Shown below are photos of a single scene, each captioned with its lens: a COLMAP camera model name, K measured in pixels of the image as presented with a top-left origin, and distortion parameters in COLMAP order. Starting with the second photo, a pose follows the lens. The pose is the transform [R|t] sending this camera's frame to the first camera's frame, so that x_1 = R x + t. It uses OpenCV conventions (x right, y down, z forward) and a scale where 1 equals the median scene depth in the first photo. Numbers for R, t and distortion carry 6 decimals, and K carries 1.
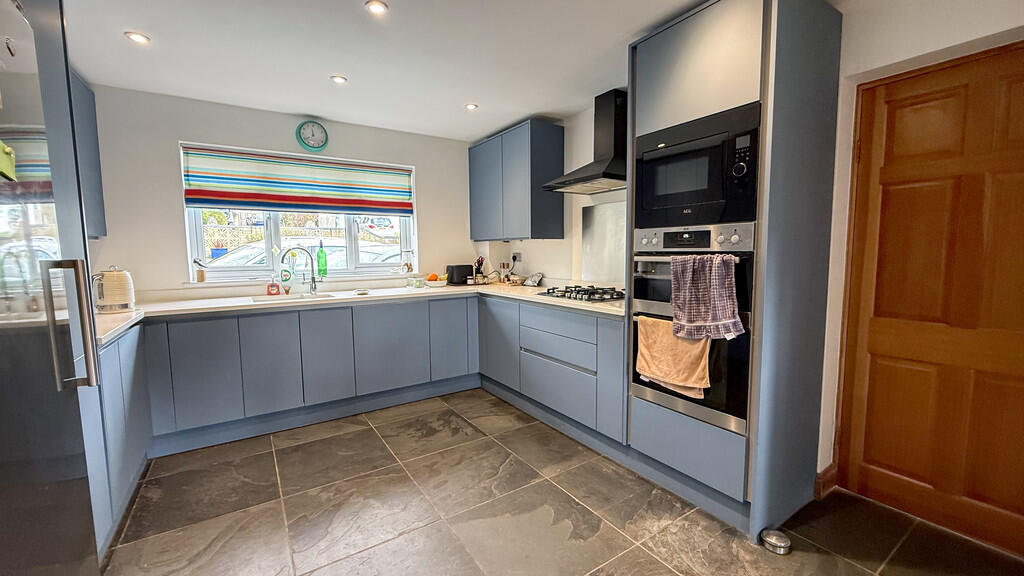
lens RADIAL K [[409.5, 0, 509.5], [0, 409.5, 290.6], [0, 0, 1]] dist [0.000319, 0.000058]
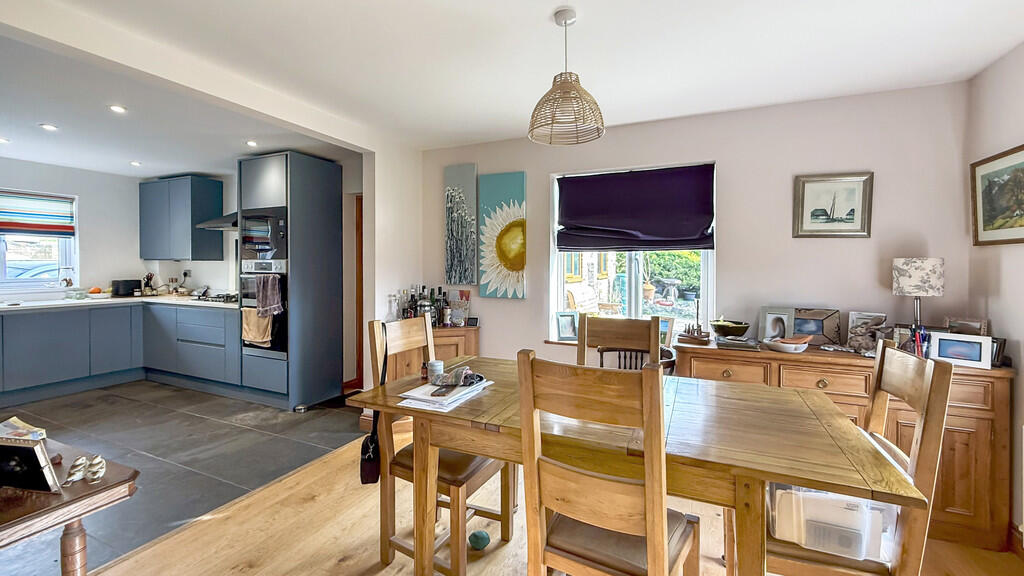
lens RADIAL K [[442.2, 0, 506.8], [0, 442.2, 271.4], [0, 0, 1]] dist [-0.001164, -0.000017]
pose [[0.854559, 0.006168, 0.519318, 0.172121], [0.035797, 0.996852, -0.070745, 0.047911], [-0.518120, 0.079046, 0.851648, -0.738821]]
